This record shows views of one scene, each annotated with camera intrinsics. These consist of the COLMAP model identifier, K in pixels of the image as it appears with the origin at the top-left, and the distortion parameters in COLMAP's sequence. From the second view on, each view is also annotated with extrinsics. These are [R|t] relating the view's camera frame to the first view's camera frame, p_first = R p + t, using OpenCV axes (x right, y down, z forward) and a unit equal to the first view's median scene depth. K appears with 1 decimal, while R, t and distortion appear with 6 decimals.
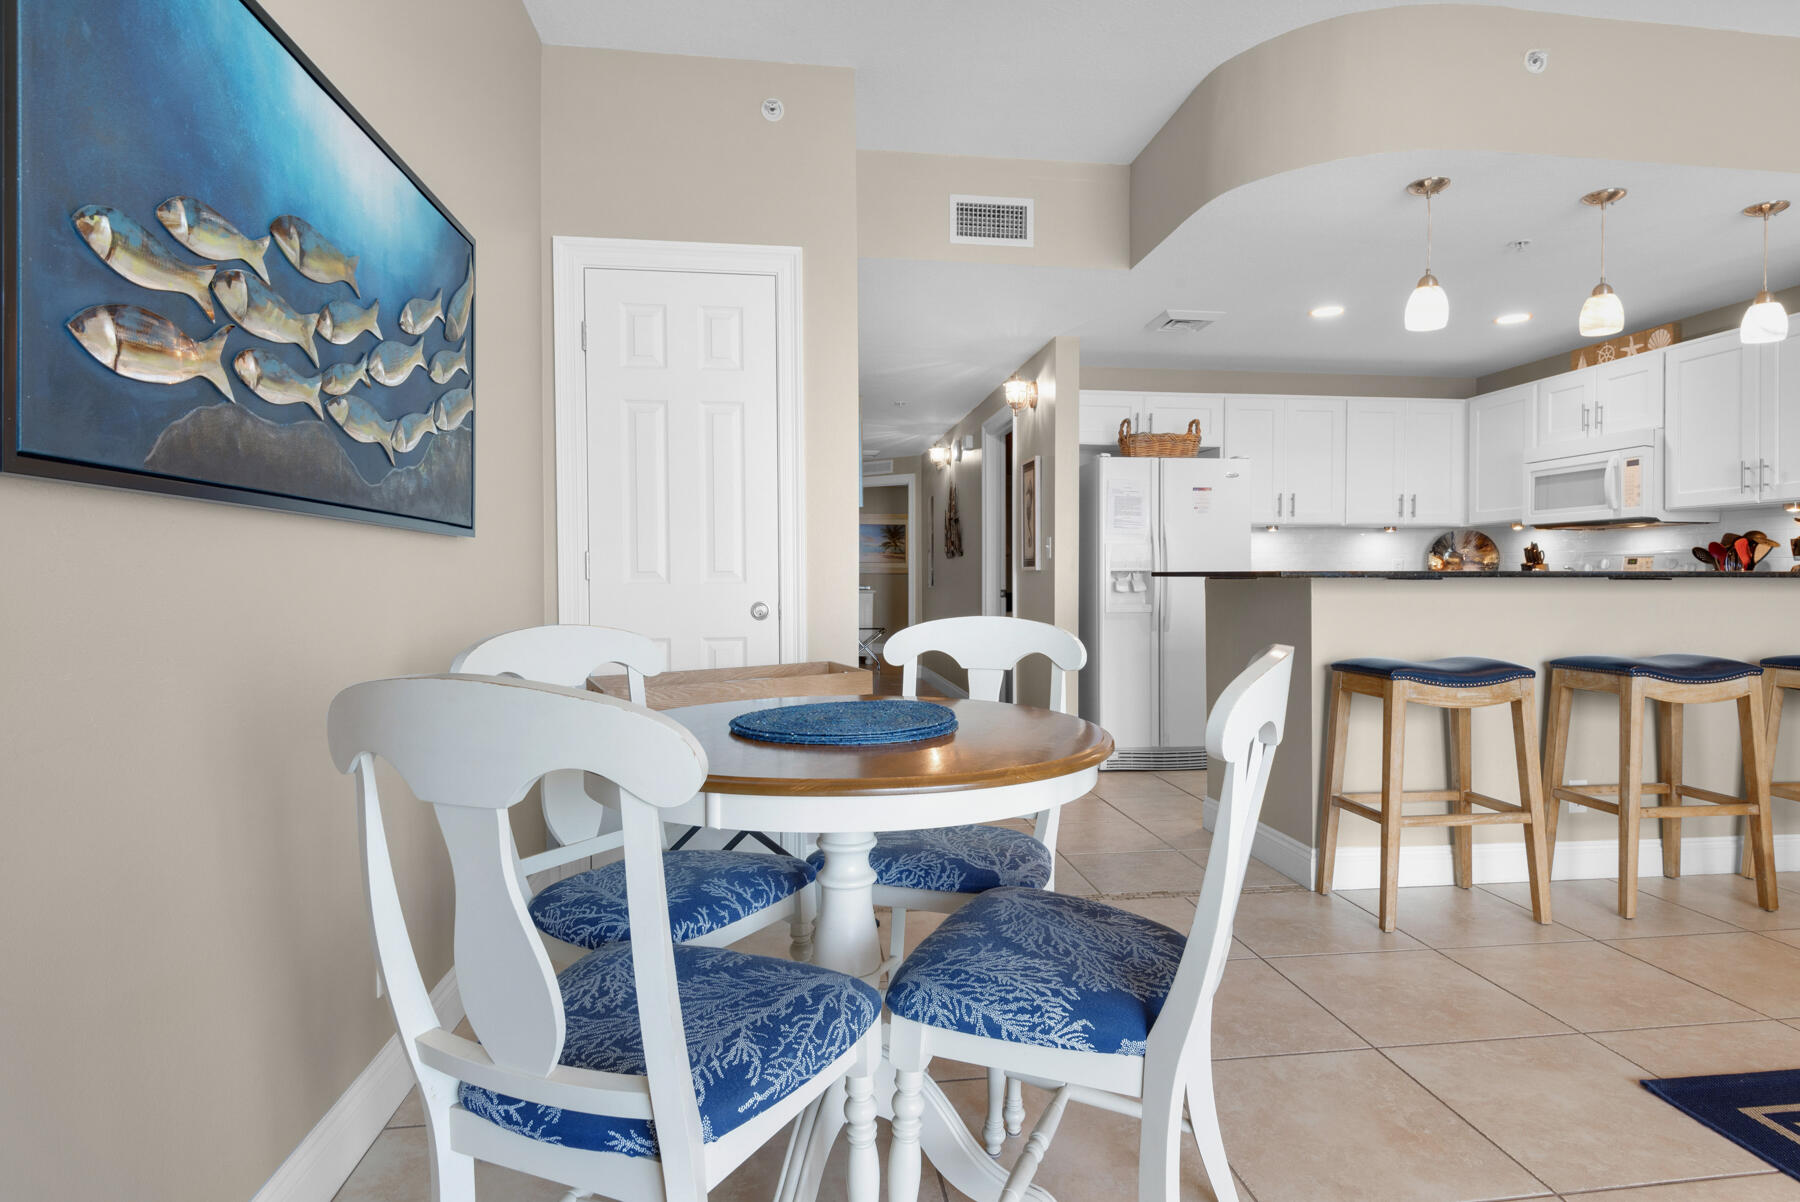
lens RADIAL K [[980.1, 0, 917.1], [0, 980.1, 591.7], [0, 0, 1]] dist [0.006186, -0.009736]
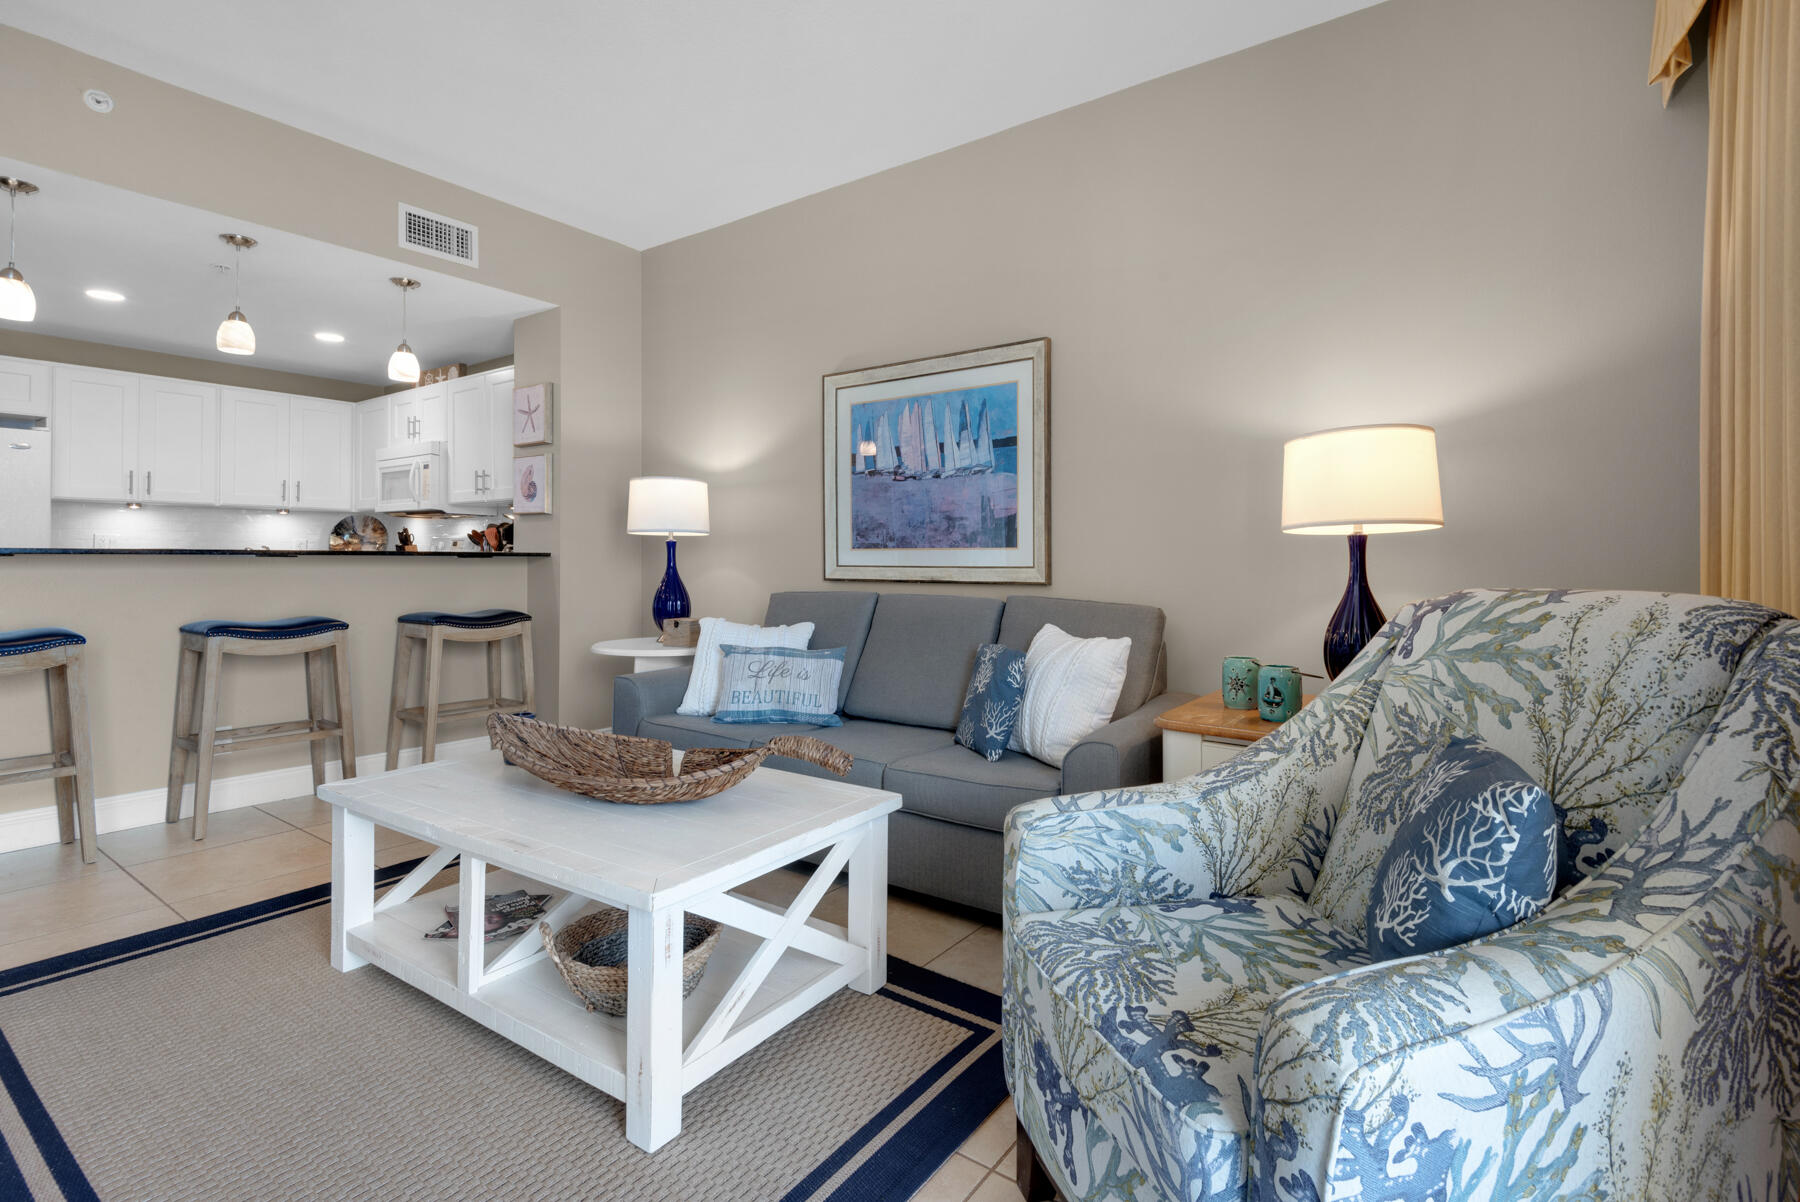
lens RADIAL K [[844.3, 0, 900.6], [0, 844.3, 549.0], [0, 0, 1]] dist [0.010957, -0.003243]
pose [[0.697240, 0.013704, 0.716707, 0.401365], [0.003721, 0.999735, -0.022736, 0.003688], [-0.716828, 0.018519, 0.697004, -0.235778]]
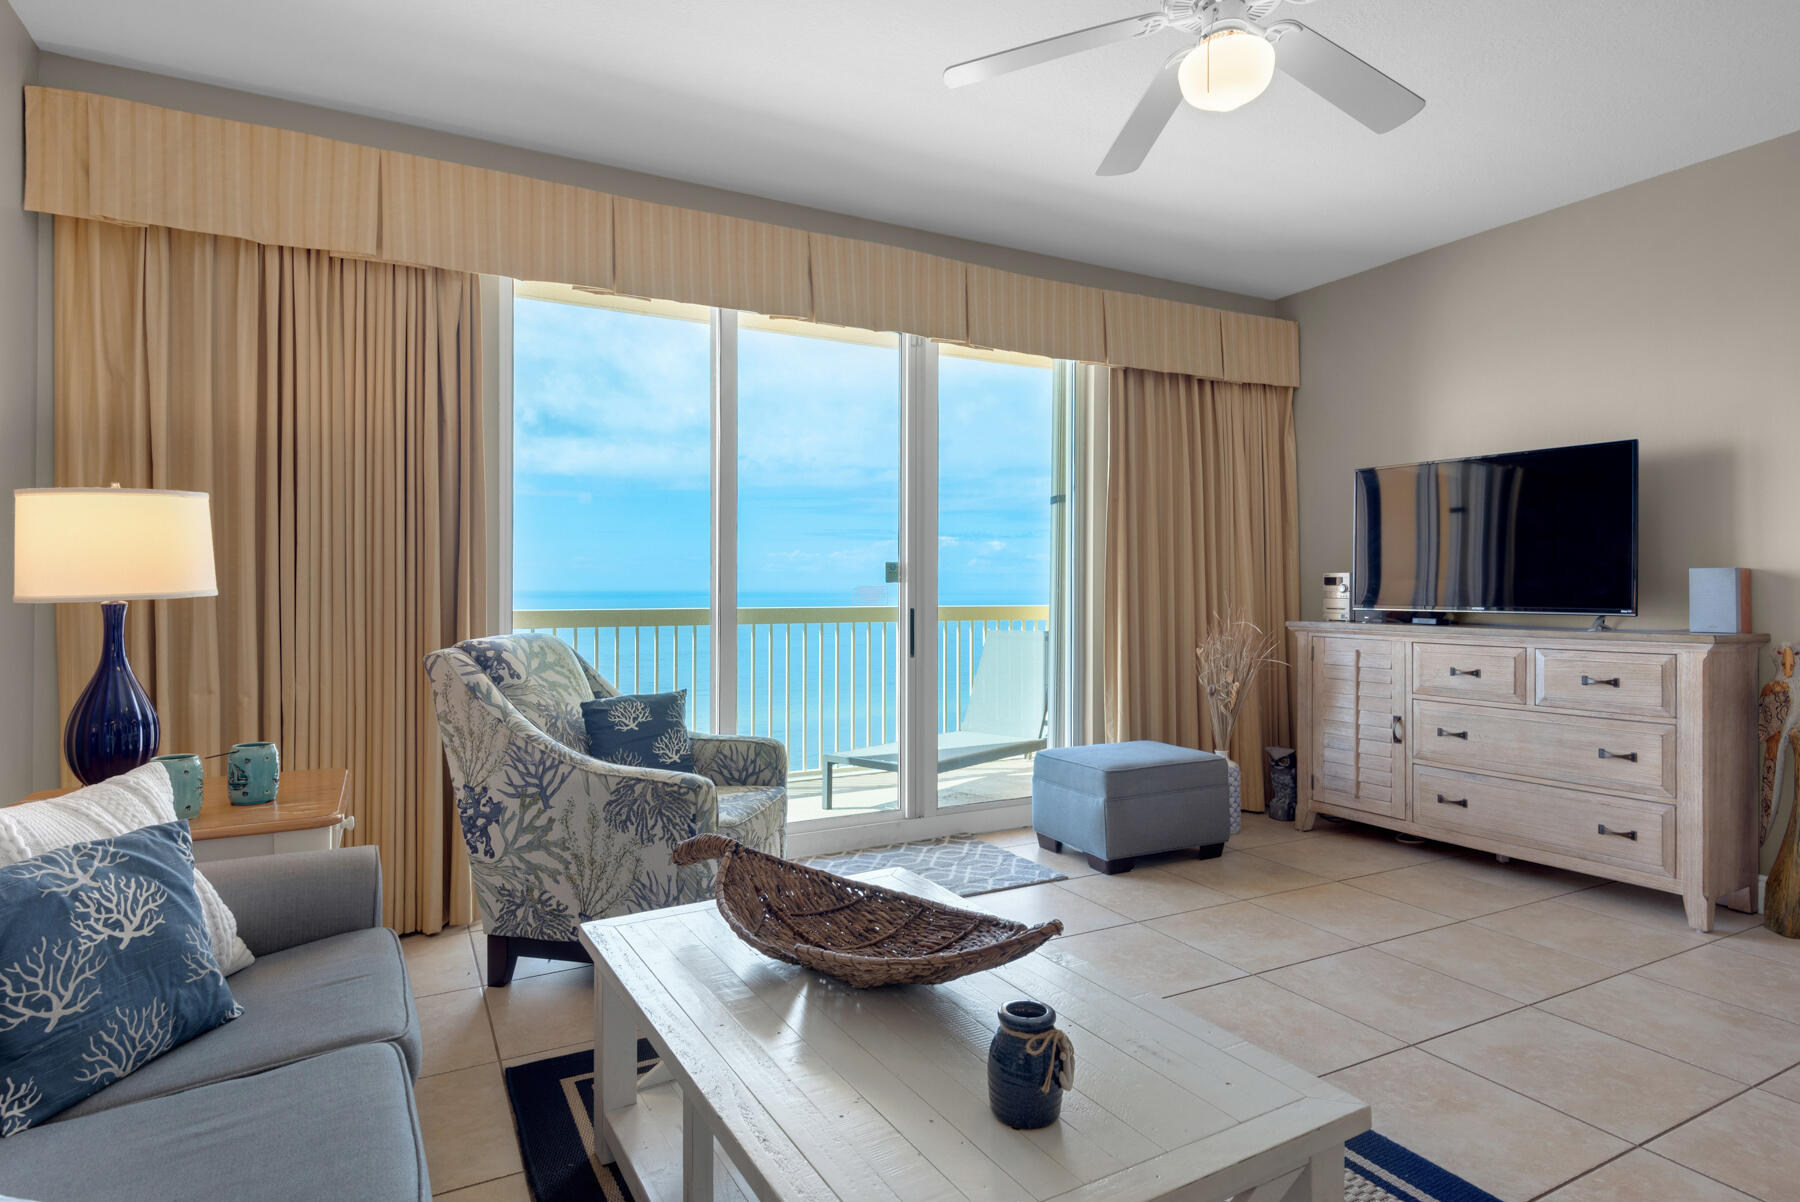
lens RADIAL K [[980.1, 0, 898.6], [0, 980.1, 594.1], [0, 0, 1]] dist [0.006186, -0.009736]
pose [[-0.933564, 0.006086, -0.358360, 0.763410], [-0.001452, 0.999783, 0.020761, -0.033536], [0.358408, 0.019902, -0.933353, 0.575189]]
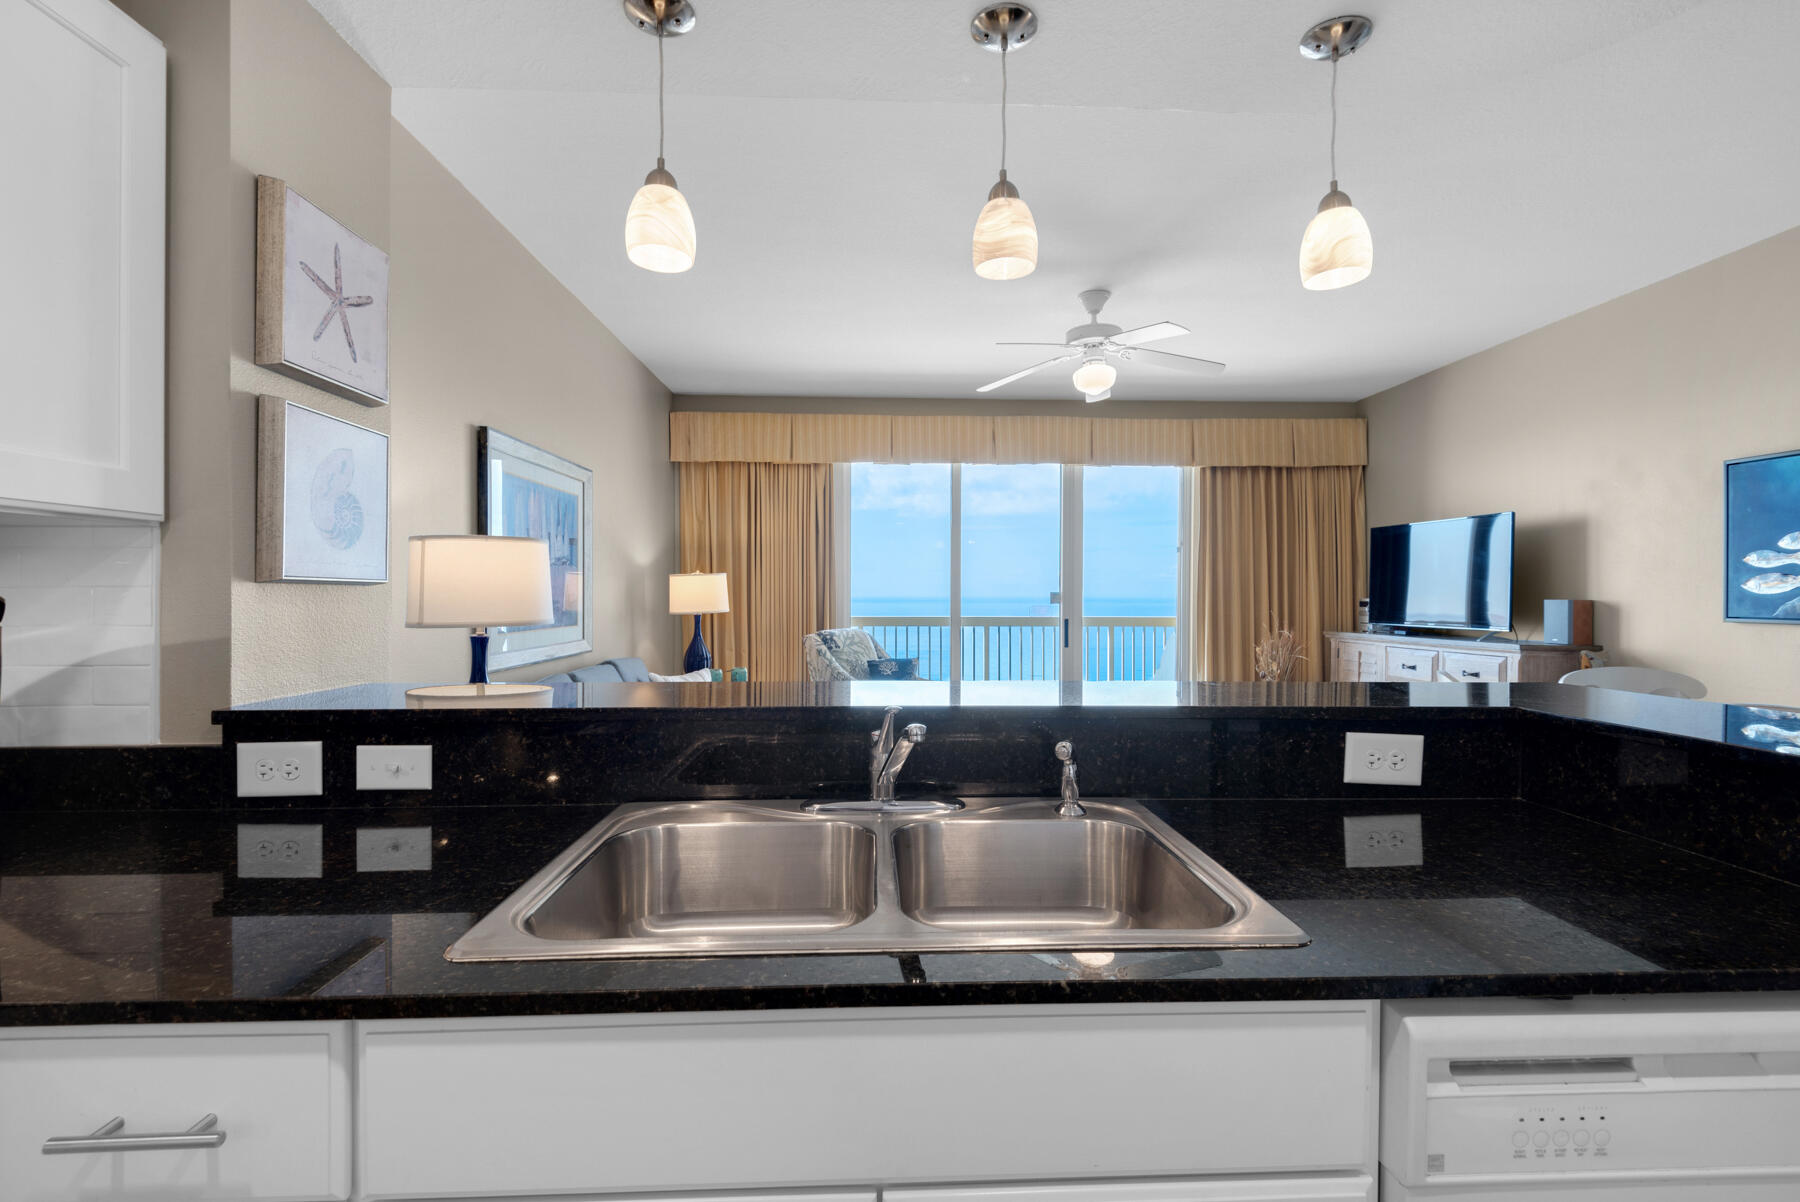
lens RADIAL K [[856.3, 0, 885.0], [0, 856.3, 598.6], [0, 0, 1]] dist [0.014041, 0.000253]
pose [[-0.994851, 0.002866, 0.101308, 0.561542], [0.004894, 0.999792, 0.019777, -0.064569], [-0.101230, 0.020171, -0.994659, 1.172327]]
